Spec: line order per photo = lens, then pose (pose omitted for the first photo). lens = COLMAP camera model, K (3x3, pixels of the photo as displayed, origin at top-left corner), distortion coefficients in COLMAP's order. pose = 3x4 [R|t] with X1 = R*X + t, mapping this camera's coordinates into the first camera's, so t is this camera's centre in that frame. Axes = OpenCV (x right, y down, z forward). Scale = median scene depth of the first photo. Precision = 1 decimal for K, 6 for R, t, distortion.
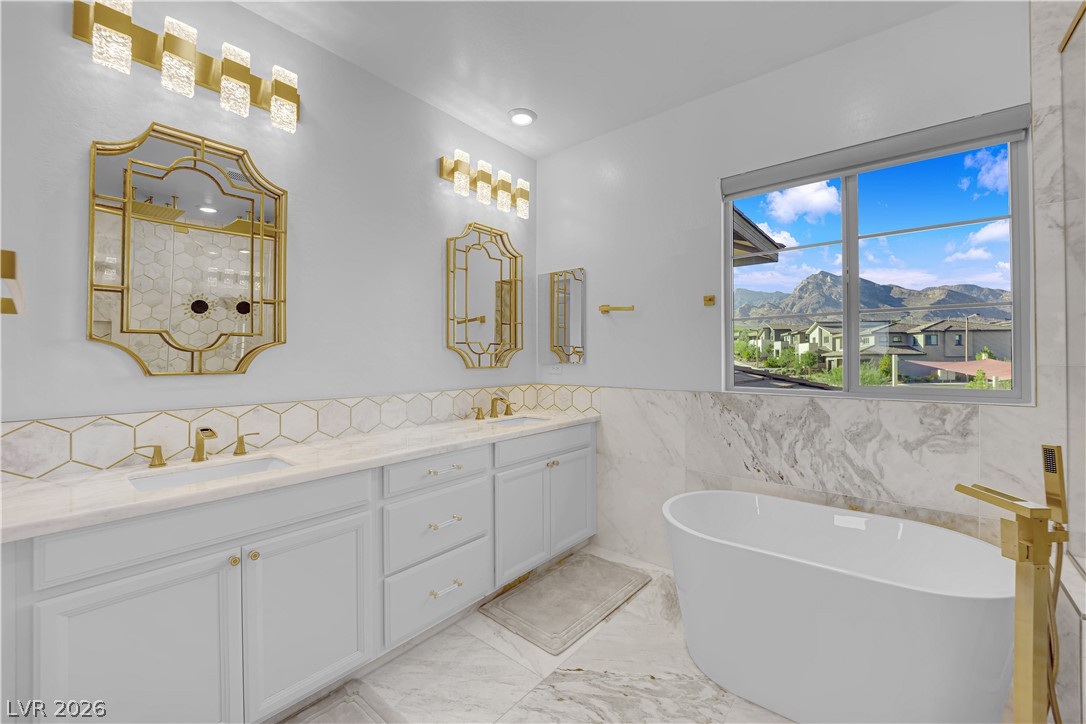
lens RADIAL K [[438.0, 0, 541.3], [0, 438.0, 352.9], [0, 0, 1]] dist [-0.015630, -0.000722]
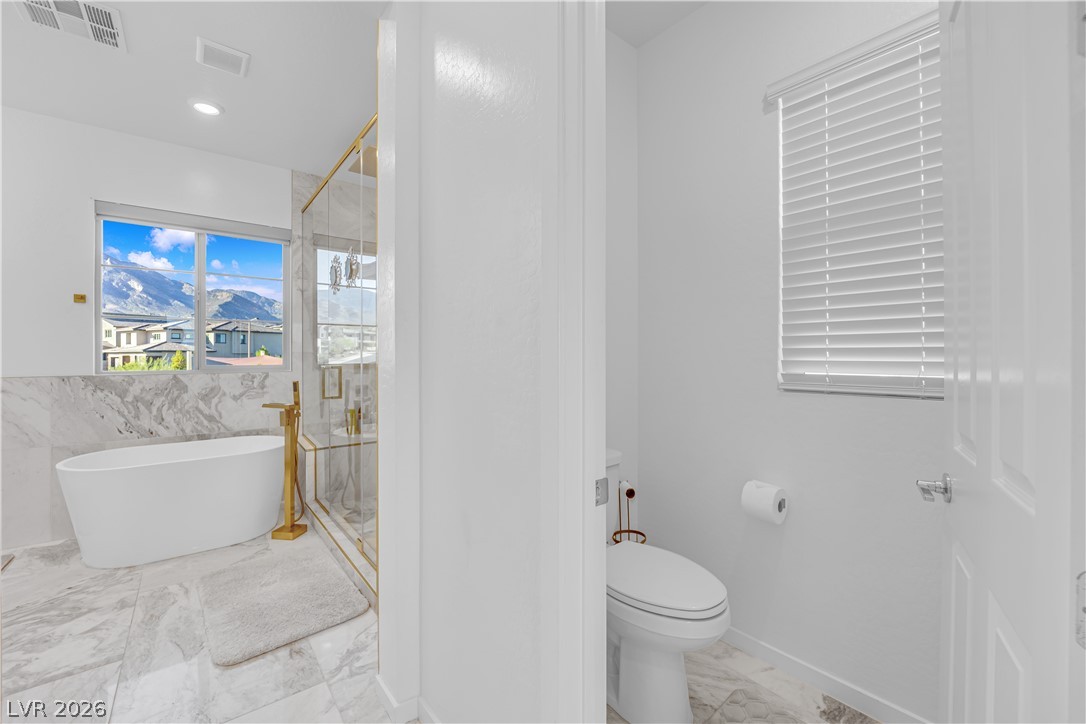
lens RADIAL K [[438.0, 0, 543.9], [0, 438.0, 355.3], [0, 0, 1]] dist [-0.015630, -0.000722]
pose [[0.193572, -0.002550, 0.981083, -0.553136], [-0.009523, 0.999945, 0.004479, 0.017419], [-0.981040, -0.010210, 0.193537, -0.494376]]
